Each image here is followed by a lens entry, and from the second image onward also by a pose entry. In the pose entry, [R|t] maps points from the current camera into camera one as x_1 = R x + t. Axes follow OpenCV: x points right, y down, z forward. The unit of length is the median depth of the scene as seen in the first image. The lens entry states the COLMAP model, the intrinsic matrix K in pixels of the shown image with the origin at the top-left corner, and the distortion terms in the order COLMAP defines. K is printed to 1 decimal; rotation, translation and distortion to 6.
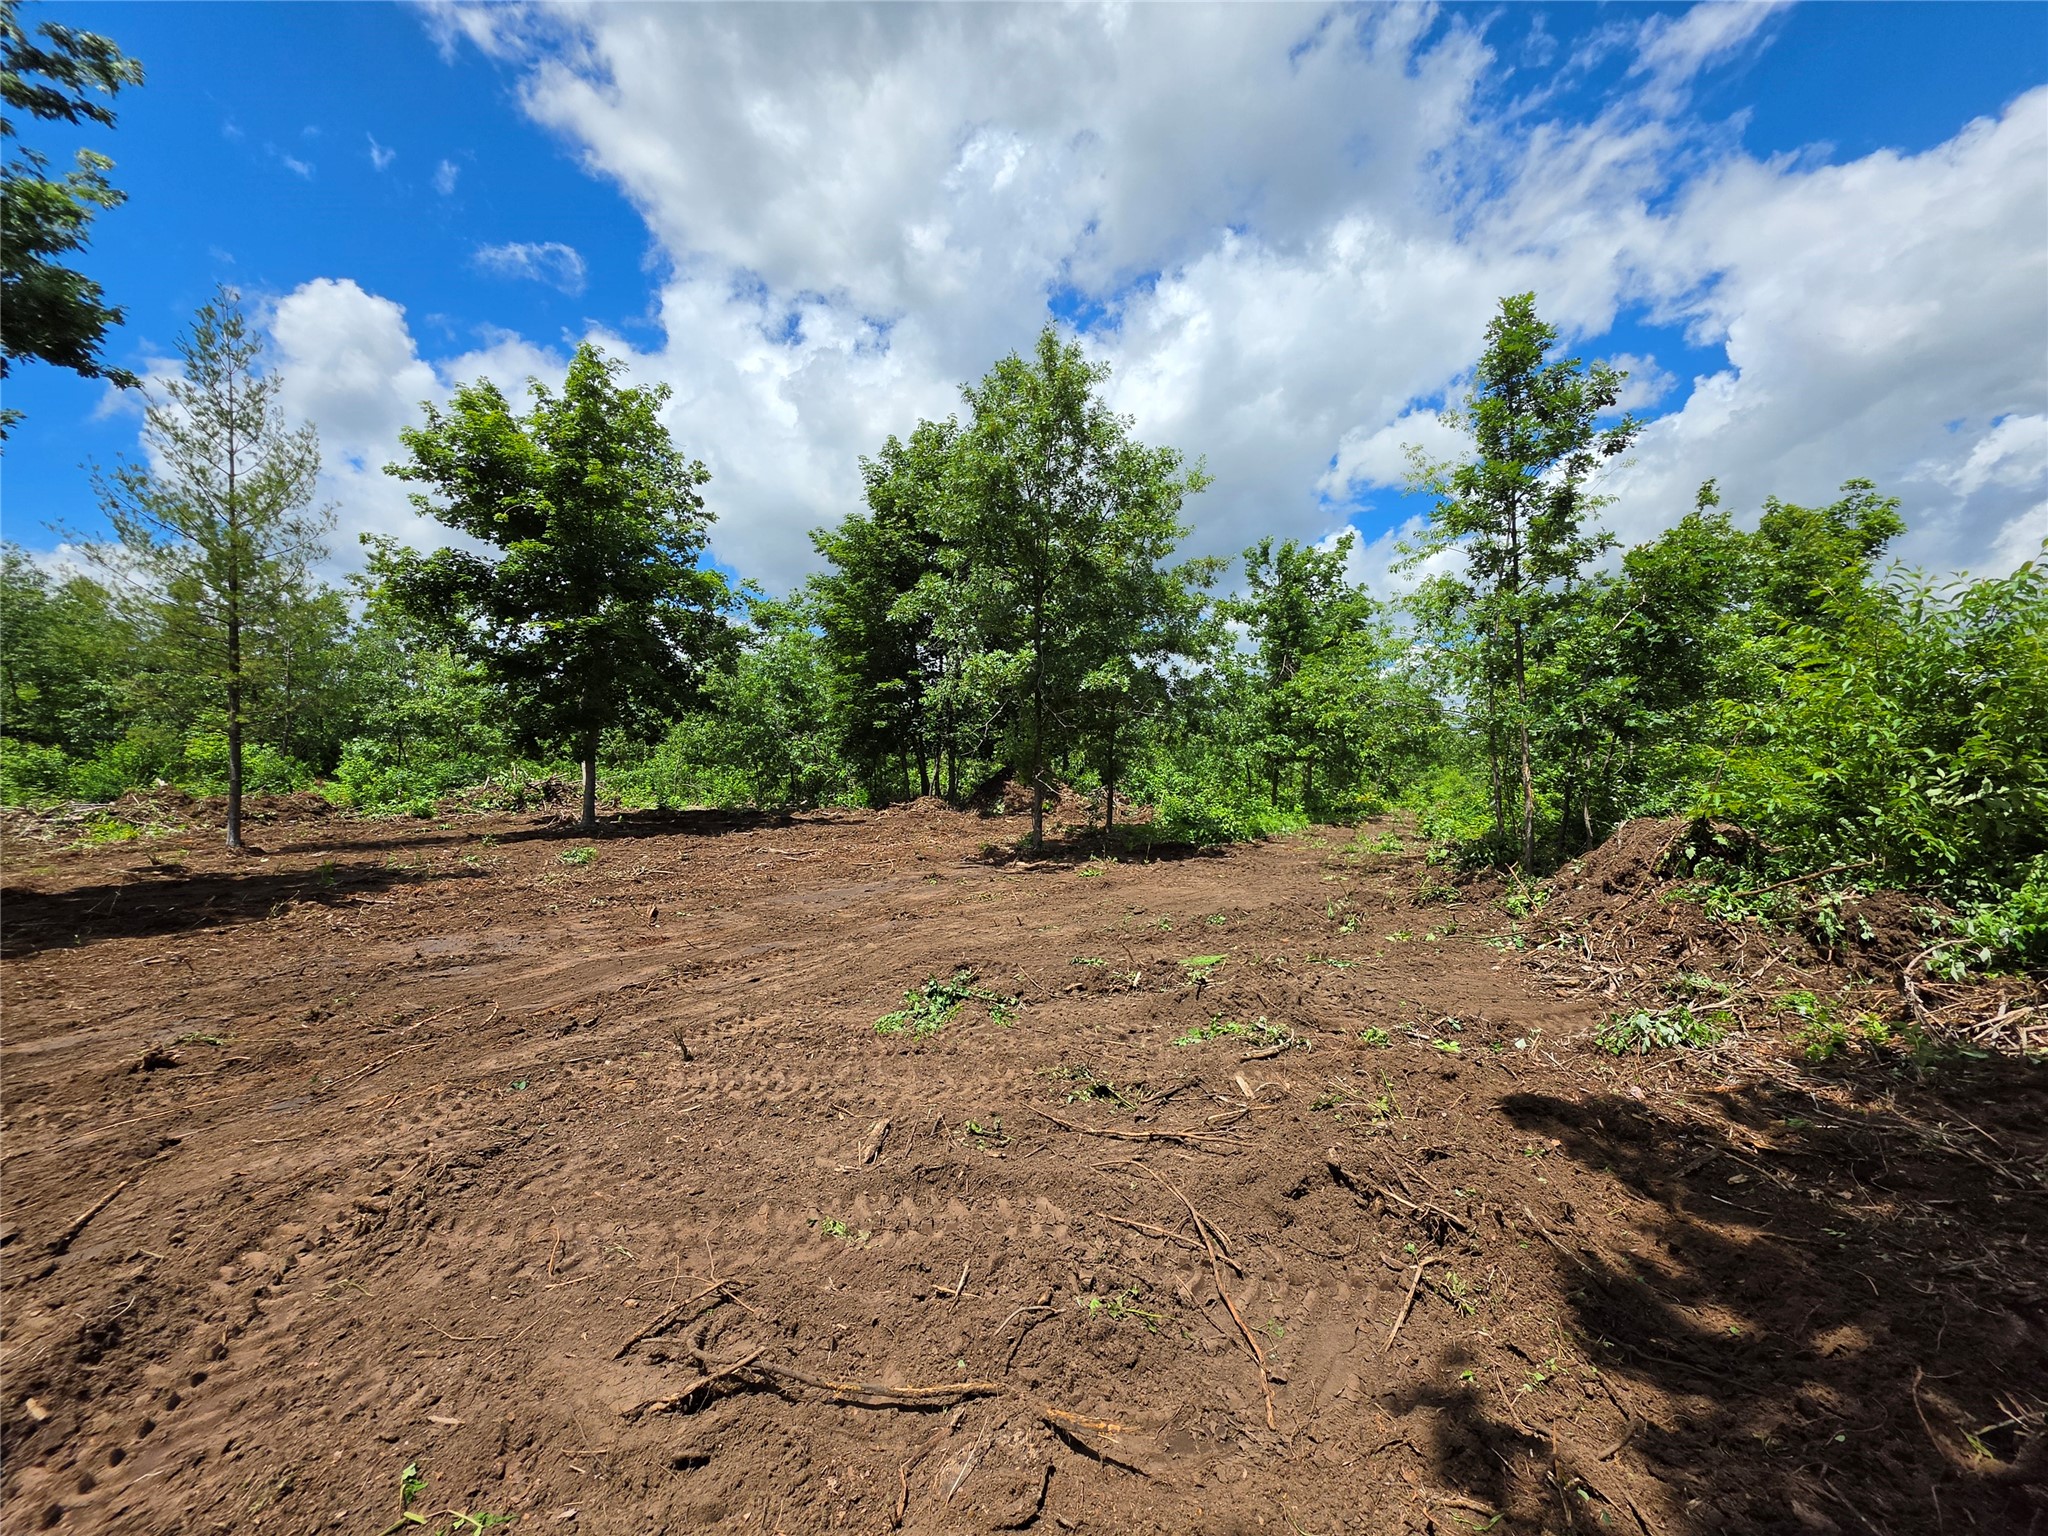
lens RADIAL K [[820.4, 0, 1018.2], [0, 820.4, 785.9], [0, 0, 1]] dist [0.000571, 0.000072]
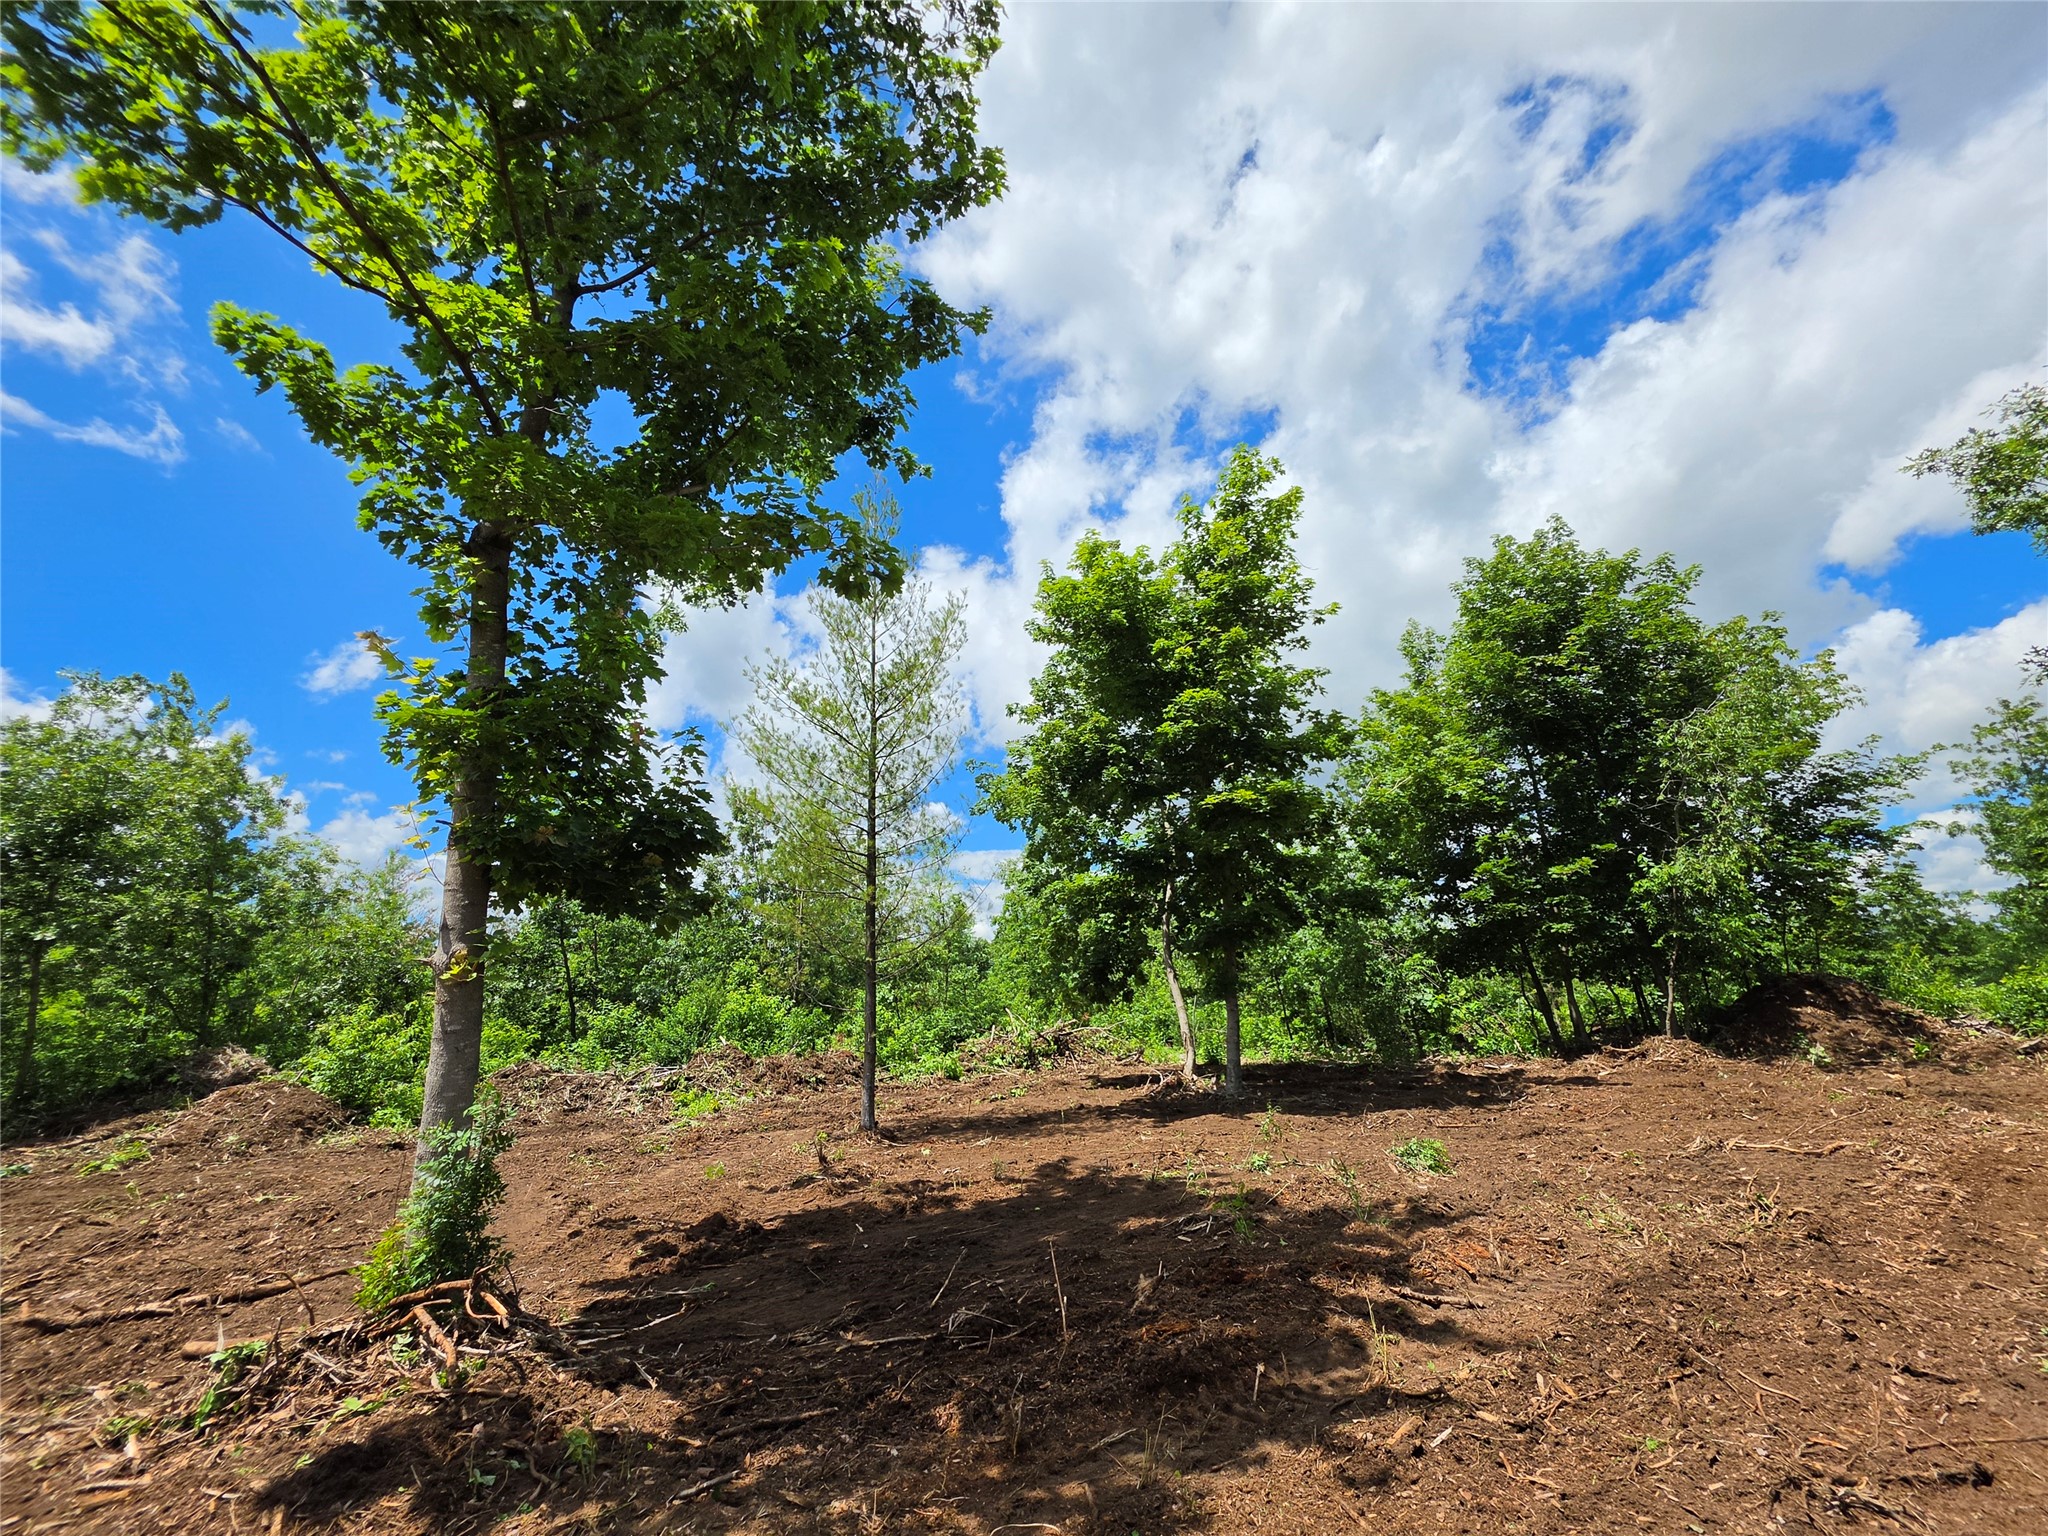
lens RADIAL K [[820.4, 0, 1018.2], [0, 820.4, 785.9], [0, 0, 1]] dist [0.000571, 0.000072]
pose [[0.934952, -0.131124, -0.329654, -0.411767], [0.029801, 0.954935, -0.295317, 0.003703], [0.353521, 0.266283, 0.896725, 0.235185]]
